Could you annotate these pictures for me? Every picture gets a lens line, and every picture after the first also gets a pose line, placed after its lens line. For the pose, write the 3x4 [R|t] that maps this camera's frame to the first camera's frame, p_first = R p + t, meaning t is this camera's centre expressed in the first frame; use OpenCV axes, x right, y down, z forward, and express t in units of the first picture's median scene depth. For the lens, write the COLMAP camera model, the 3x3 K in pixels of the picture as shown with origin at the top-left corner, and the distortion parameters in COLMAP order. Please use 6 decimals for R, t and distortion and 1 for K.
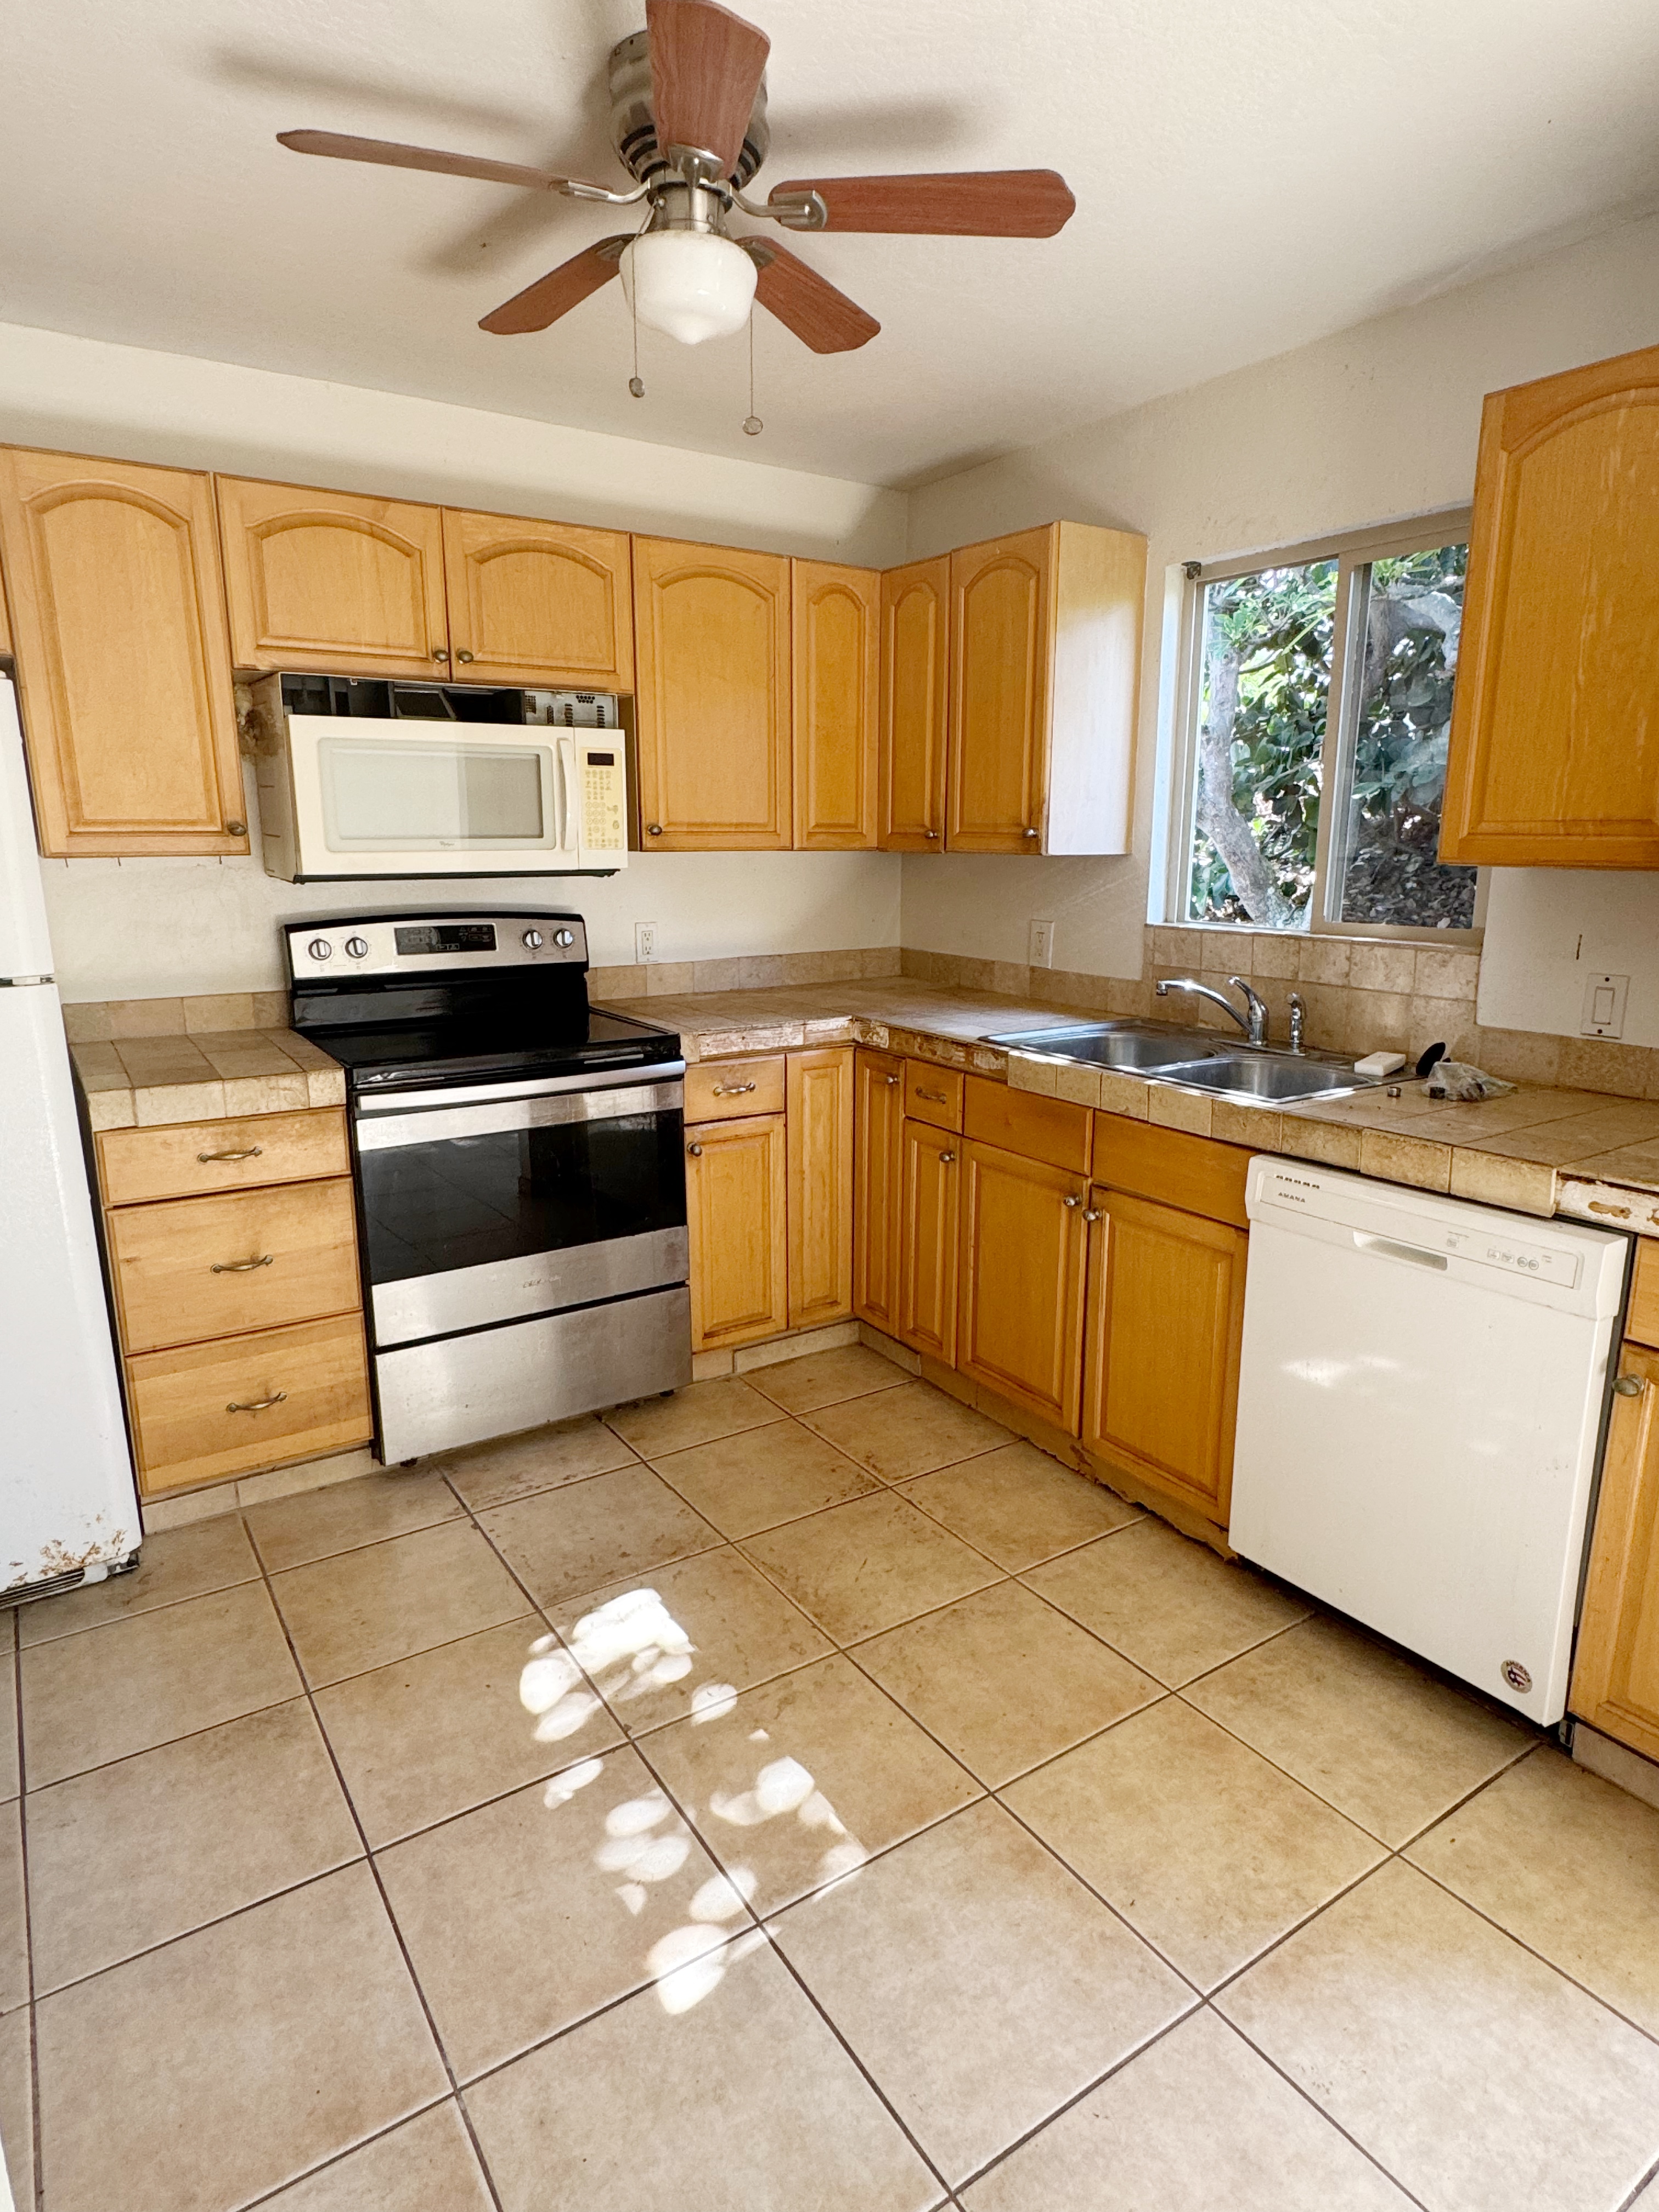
lens RADIAL K [[1231.6, 0, 831.0], [0, 1231.6, 1106.4], [0, 0, 1]] dist [-0.007619, 0.003689]
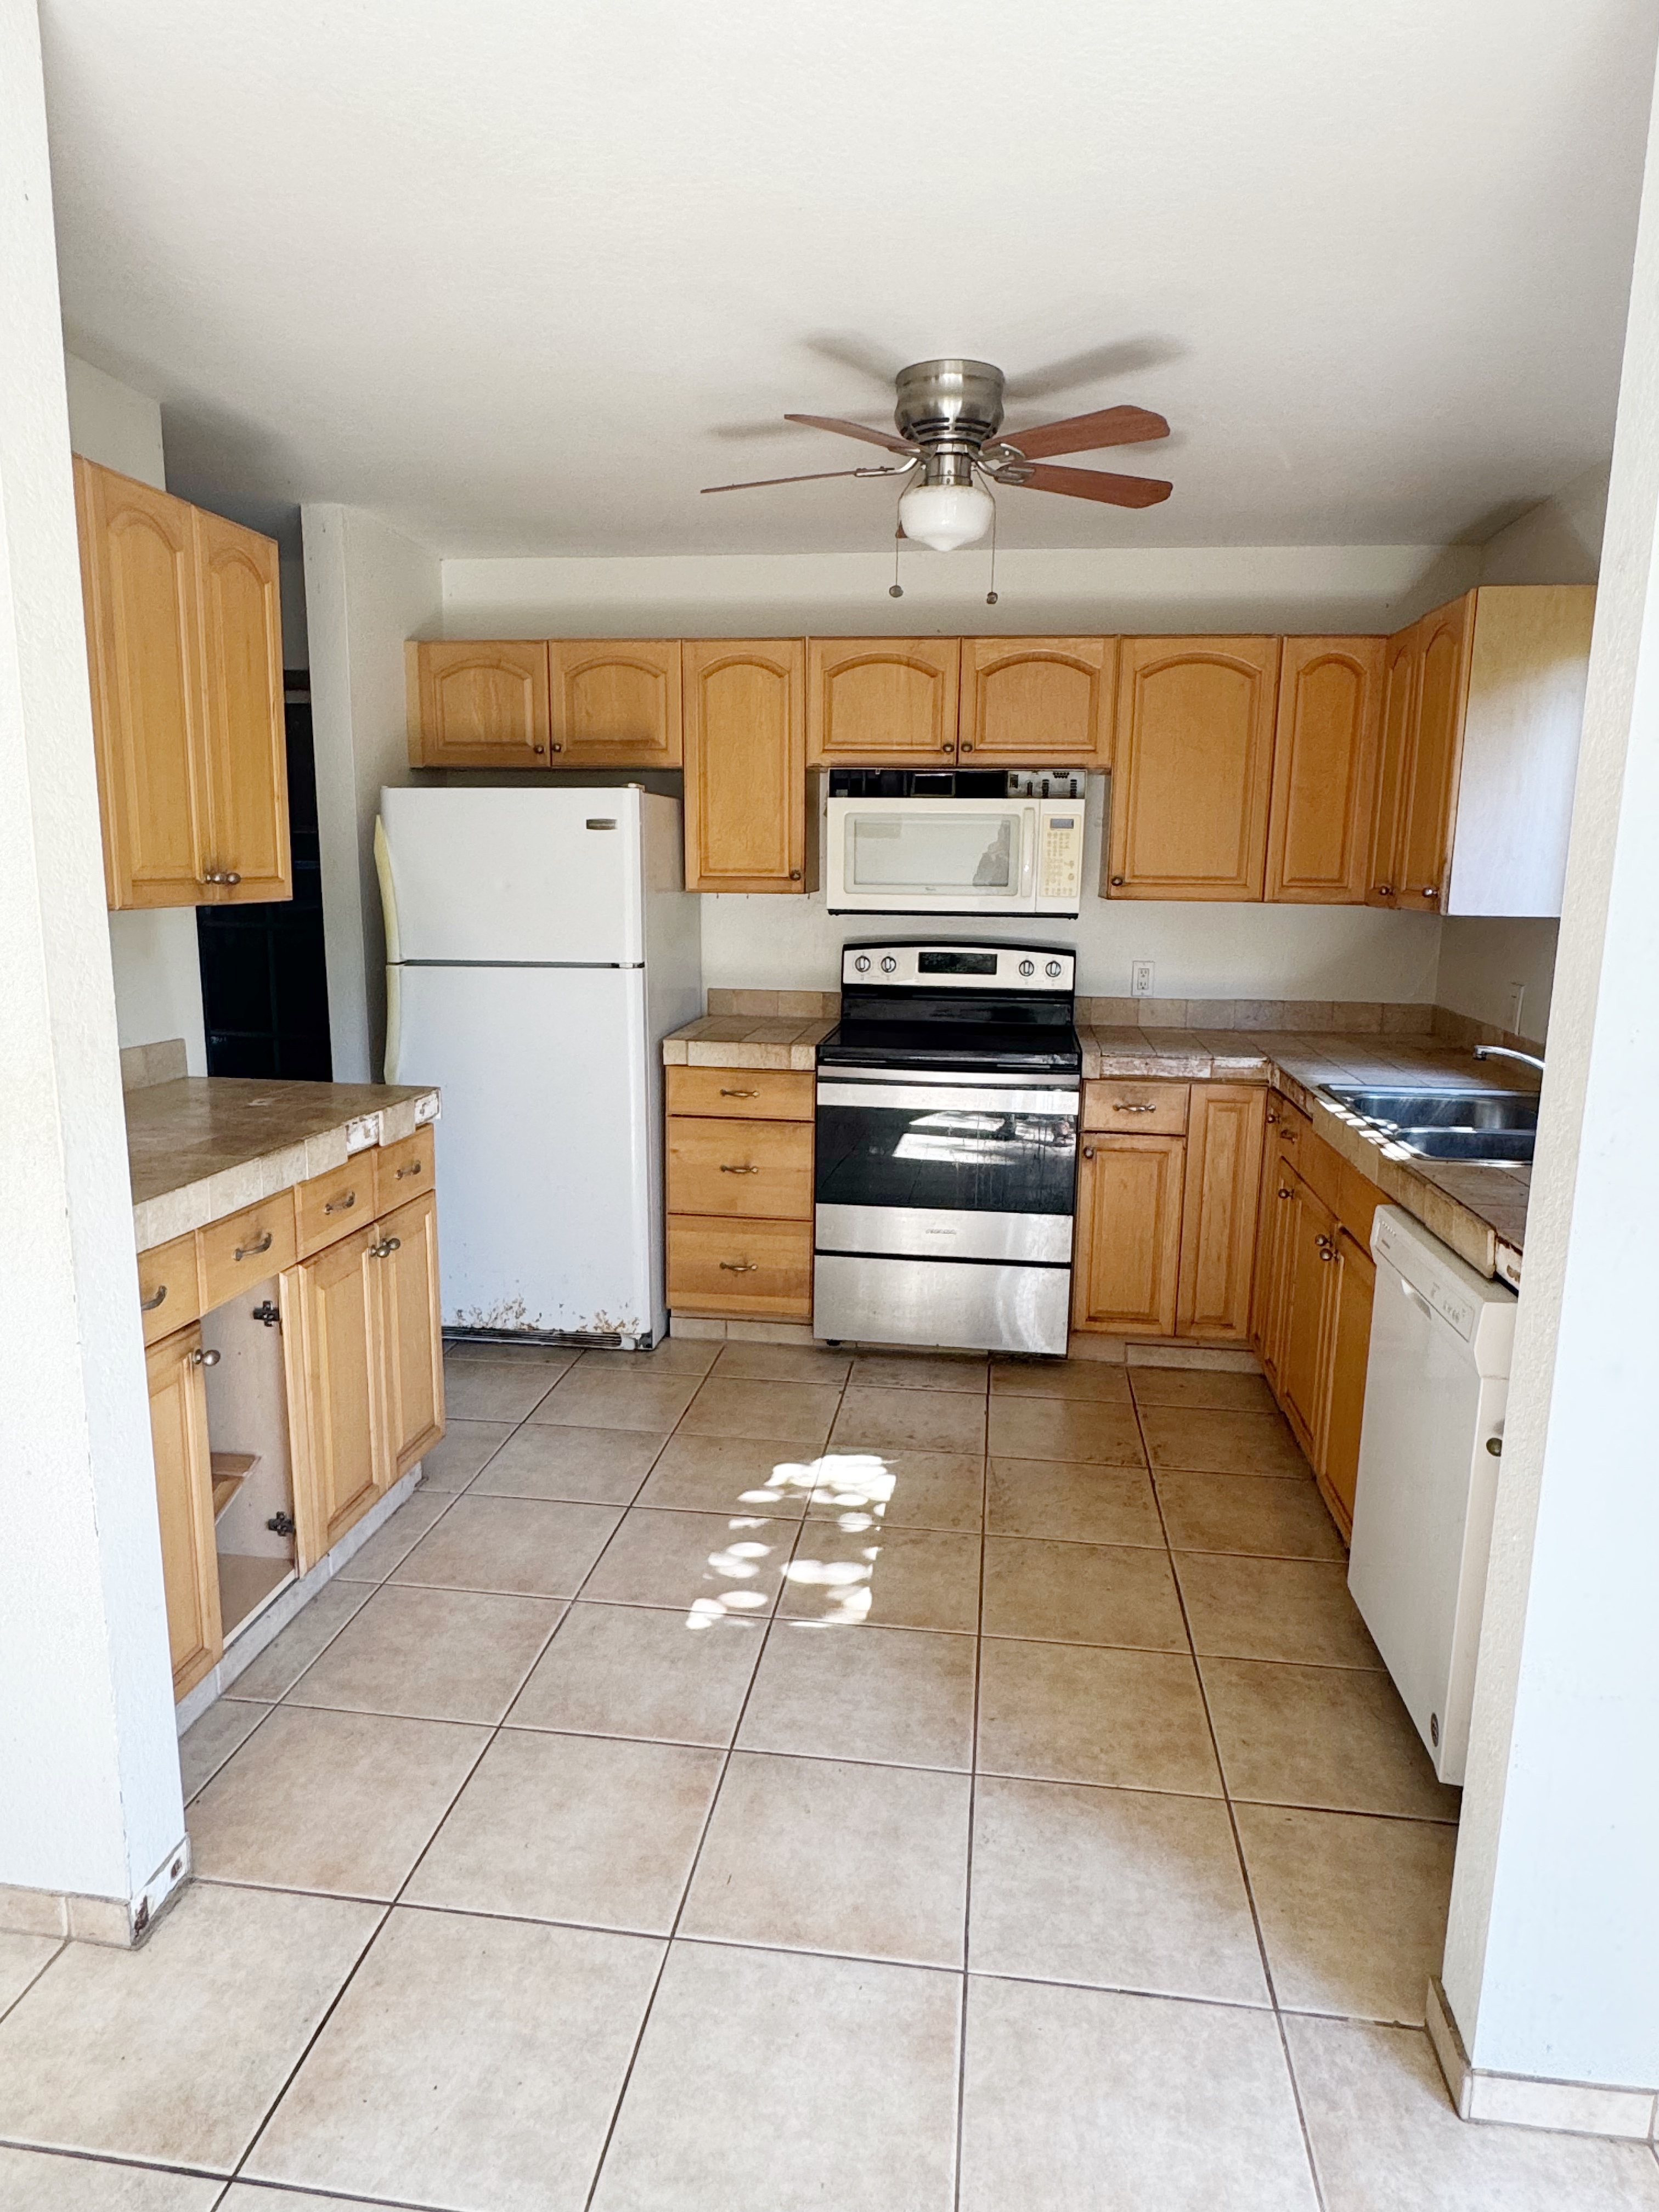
lens RADIAL K [[1347.3, 0, 827.1], [0, 1347.3, 1104.1], [0, 0, 1]] dist [-0.009961, -0.001199]
pose [[0.748560, 0.128474, -0.650501, 0.586742], [-0.157335, 0.987447, 0.013969, 0.011551], [0.644130, 0.091890, 0.759377, -0.150084]]
